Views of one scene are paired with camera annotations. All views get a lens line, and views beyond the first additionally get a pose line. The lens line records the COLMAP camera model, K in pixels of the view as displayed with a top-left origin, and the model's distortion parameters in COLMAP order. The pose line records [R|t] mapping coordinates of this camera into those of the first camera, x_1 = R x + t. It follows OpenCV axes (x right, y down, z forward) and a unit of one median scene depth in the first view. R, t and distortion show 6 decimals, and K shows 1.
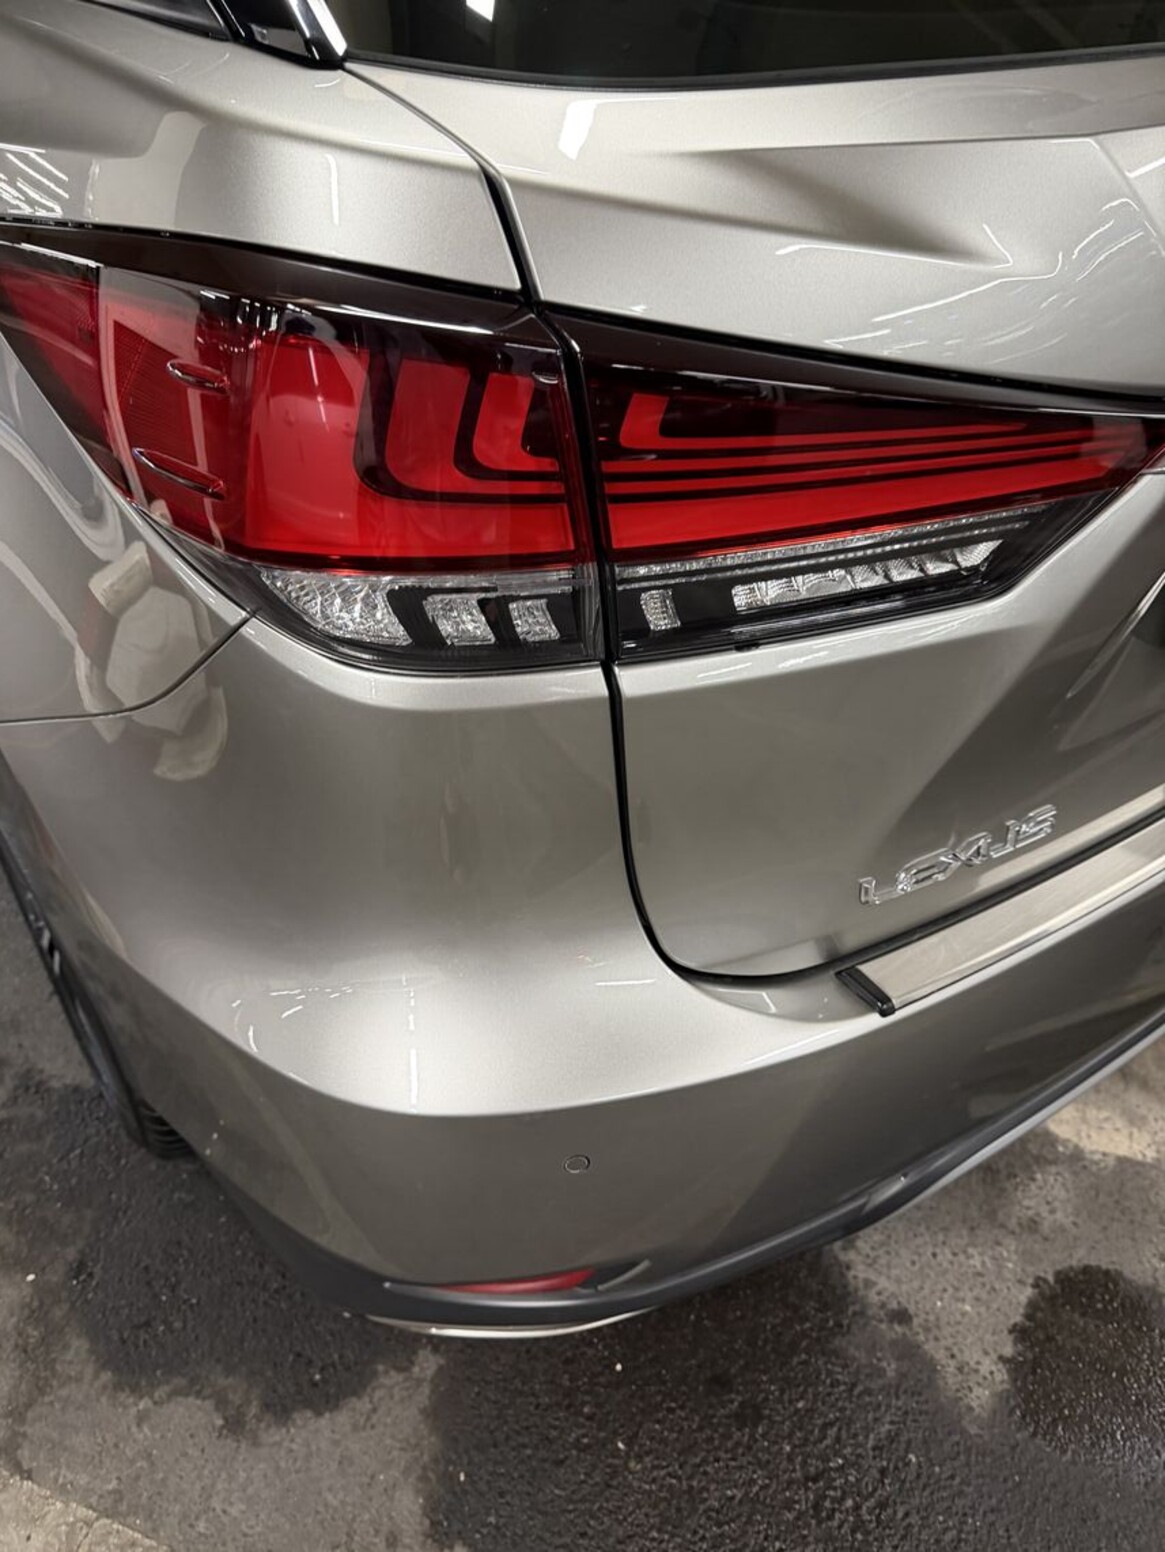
lens RADIAL K [[1098.6, 0, 582.5], [0, 1098.6, 776.0], [0, 0, 1]] dist [-0.009858, -0.004220]
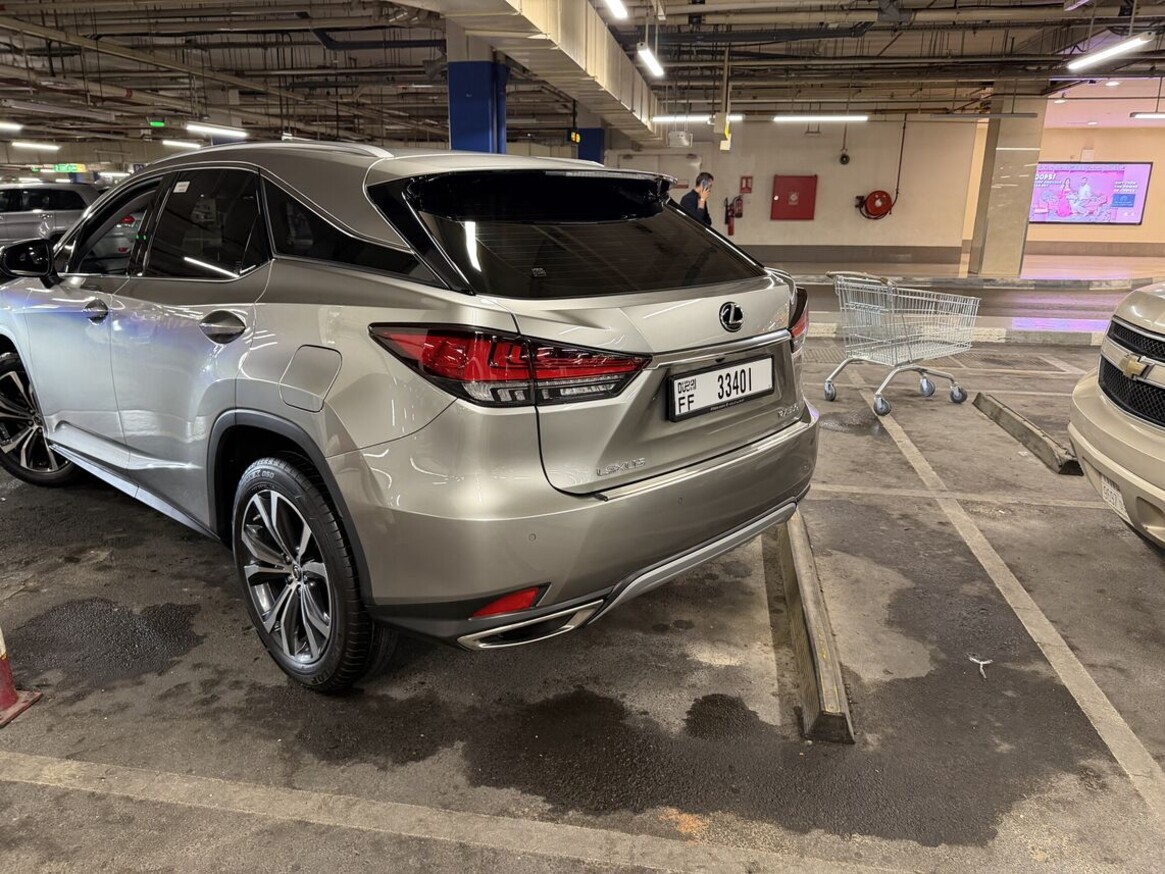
lens RADIAL K [[811.5, 0, 585.0], [0, 811.5, 441.3], [0, 0, 1]] dist [-0.014626, -0.002734]
pose [[0.980711, -0.026105, 0.193713, -0.203604], [0.095467, 0.928768, -0.358156, 0.595338], [-0.170565, 0.369740, 0.913345, -0.977590]]
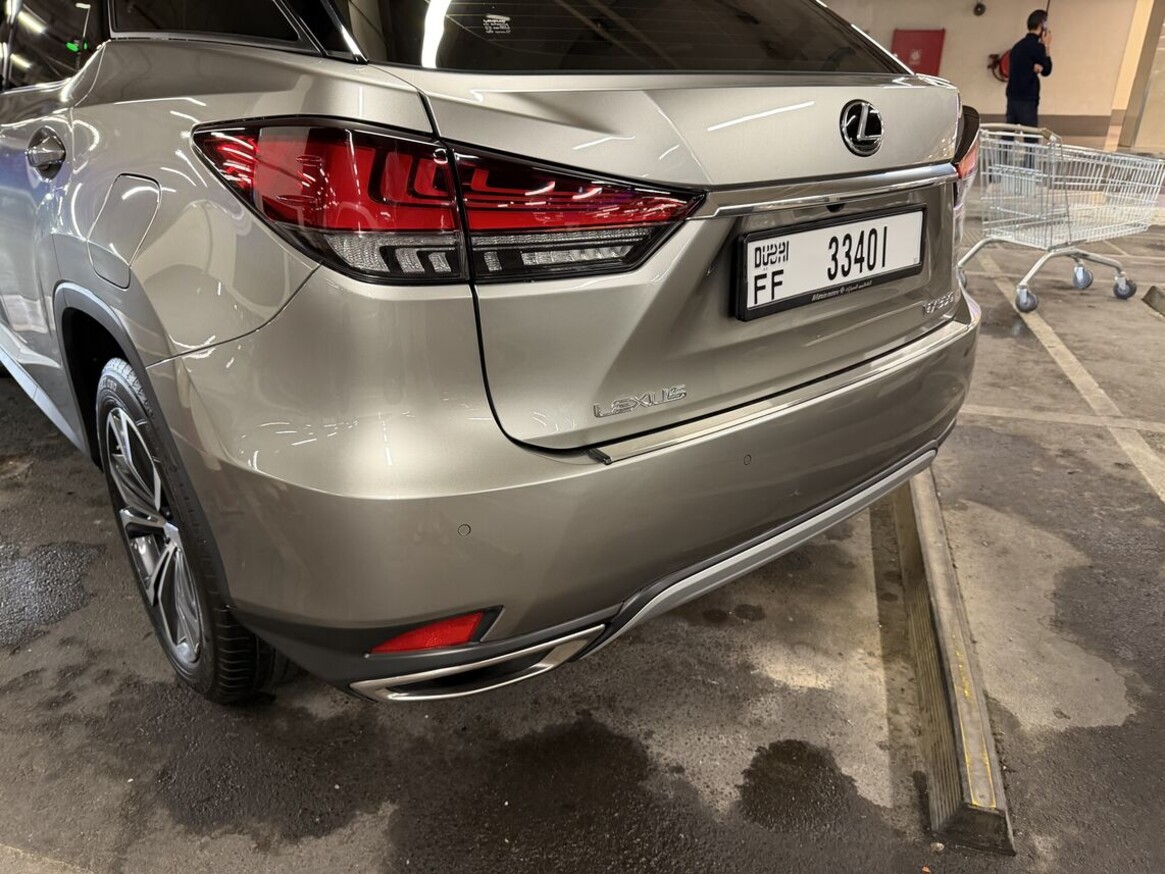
lens RADIAL K [[811.5, 0, 585.0], [0, 811.5, 441.3], [0, 0, 1]] dist [-0.014626, -0.002734]
pose [[0.995931, -0.013702, 0.089068, 0.050072], [0.034242, 0.971783, -0.233377, 0.305600], [-0.083357, 0.235477, 0.968299, -0.308296]]
